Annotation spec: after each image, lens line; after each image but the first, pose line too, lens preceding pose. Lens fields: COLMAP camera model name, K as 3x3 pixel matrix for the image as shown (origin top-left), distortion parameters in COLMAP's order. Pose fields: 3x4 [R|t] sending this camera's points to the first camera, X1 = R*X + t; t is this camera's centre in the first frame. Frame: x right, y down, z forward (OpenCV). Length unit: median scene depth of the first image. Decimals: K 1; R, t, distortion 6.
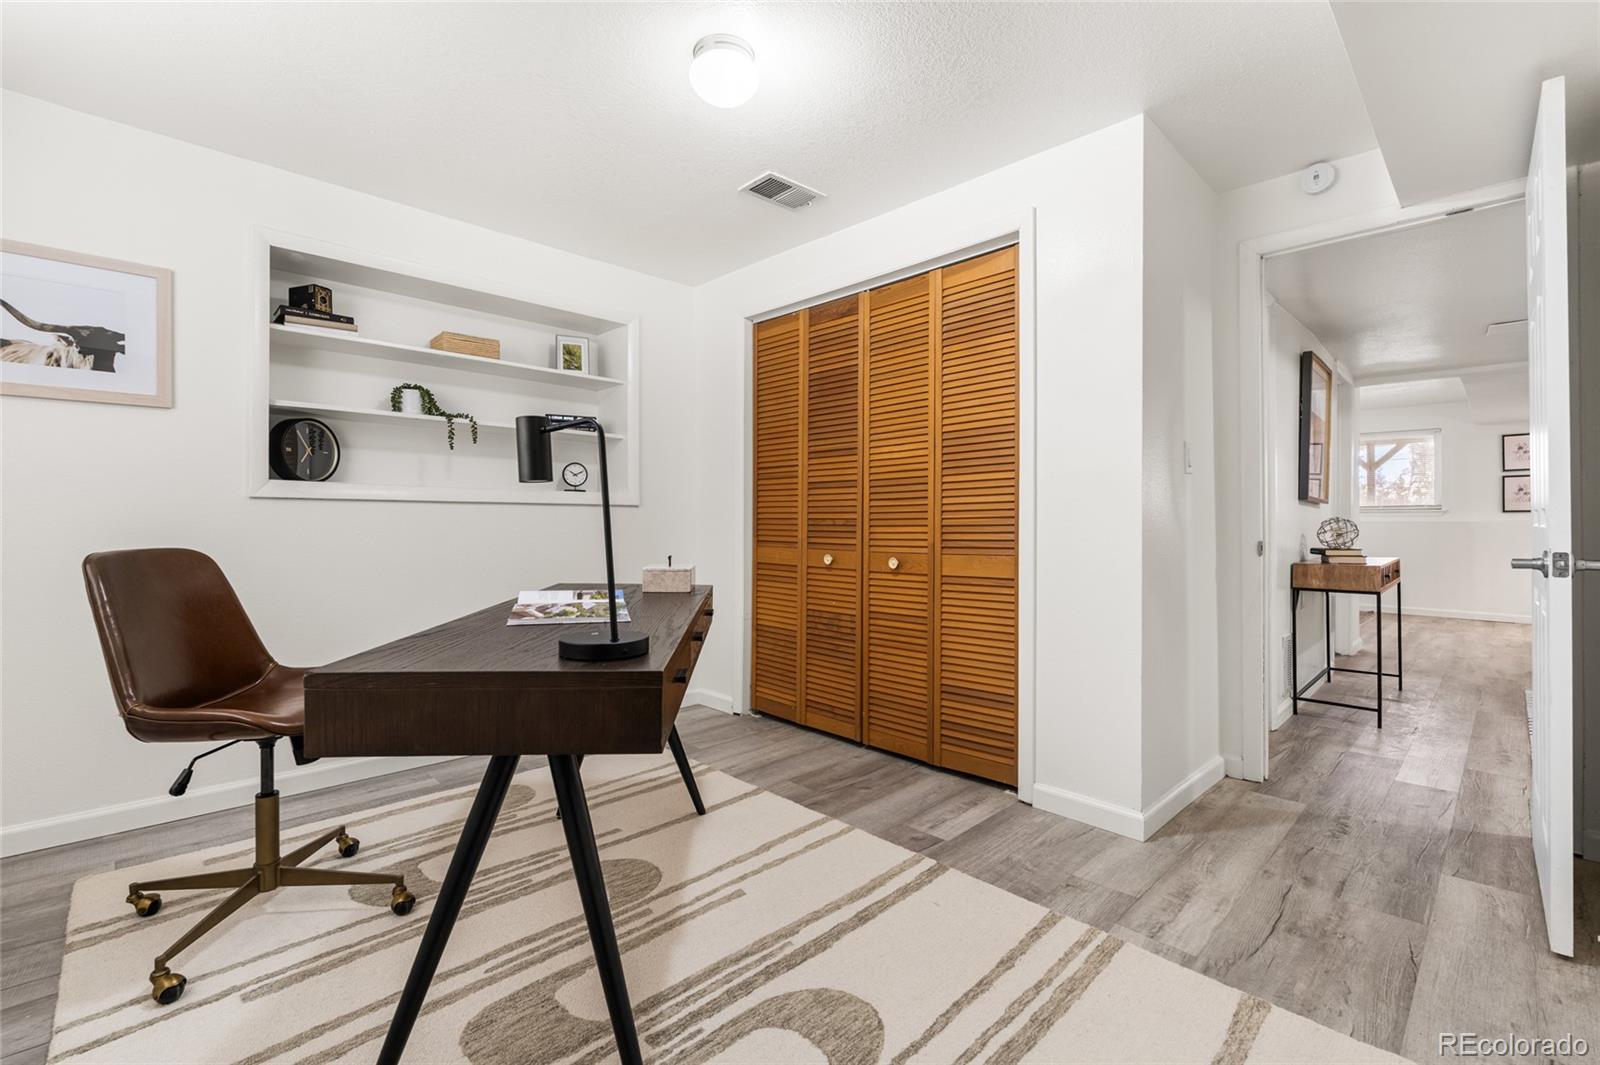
lens RADIAL K [[713.6, 0, 795.4], [0, 713.6, 533.5], [0, 0, 1]] dist [-0.003593, -0.000290]
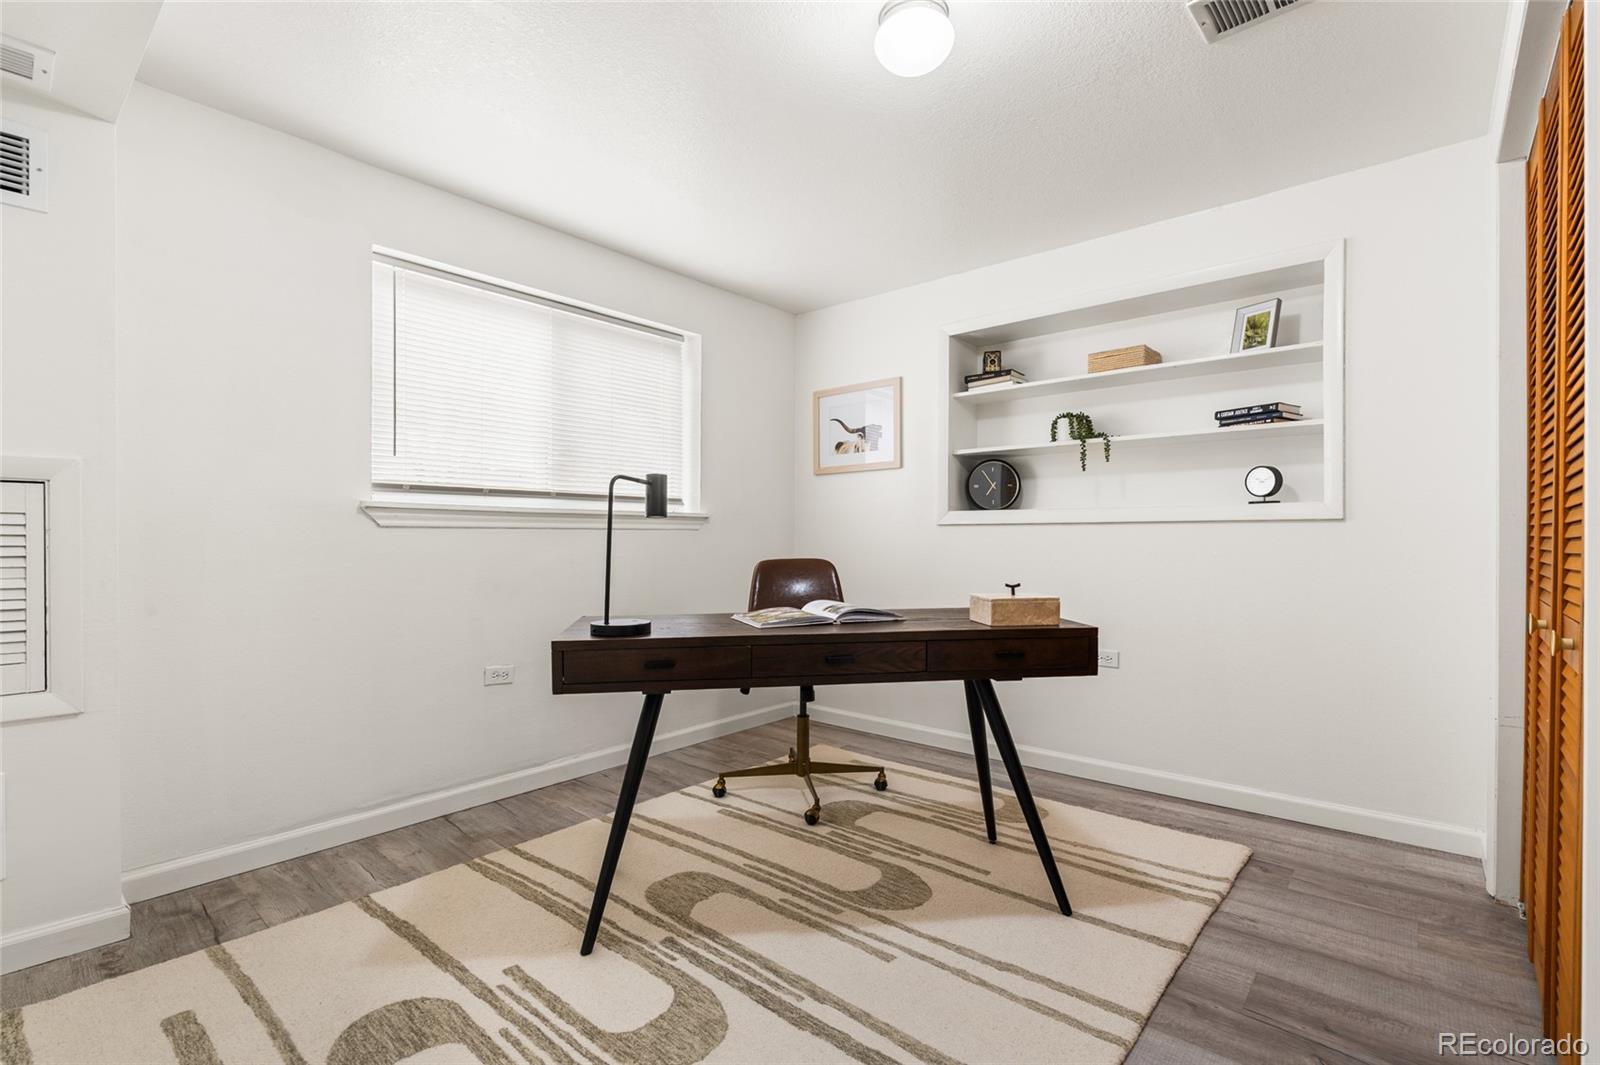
lens RADIAL K [[739.8, 0, 794.8], [0, 739.8, 548.4], [0, 0, 1]] dist [-0.000571, -0.000122]
pose [[0.069805, 0.008908, -0.997521, 0.720352], [-0.015323, 0.999852, 0.007857, -0.012892], [0.997443, 0.014737, 0.069931, 0.698955]]
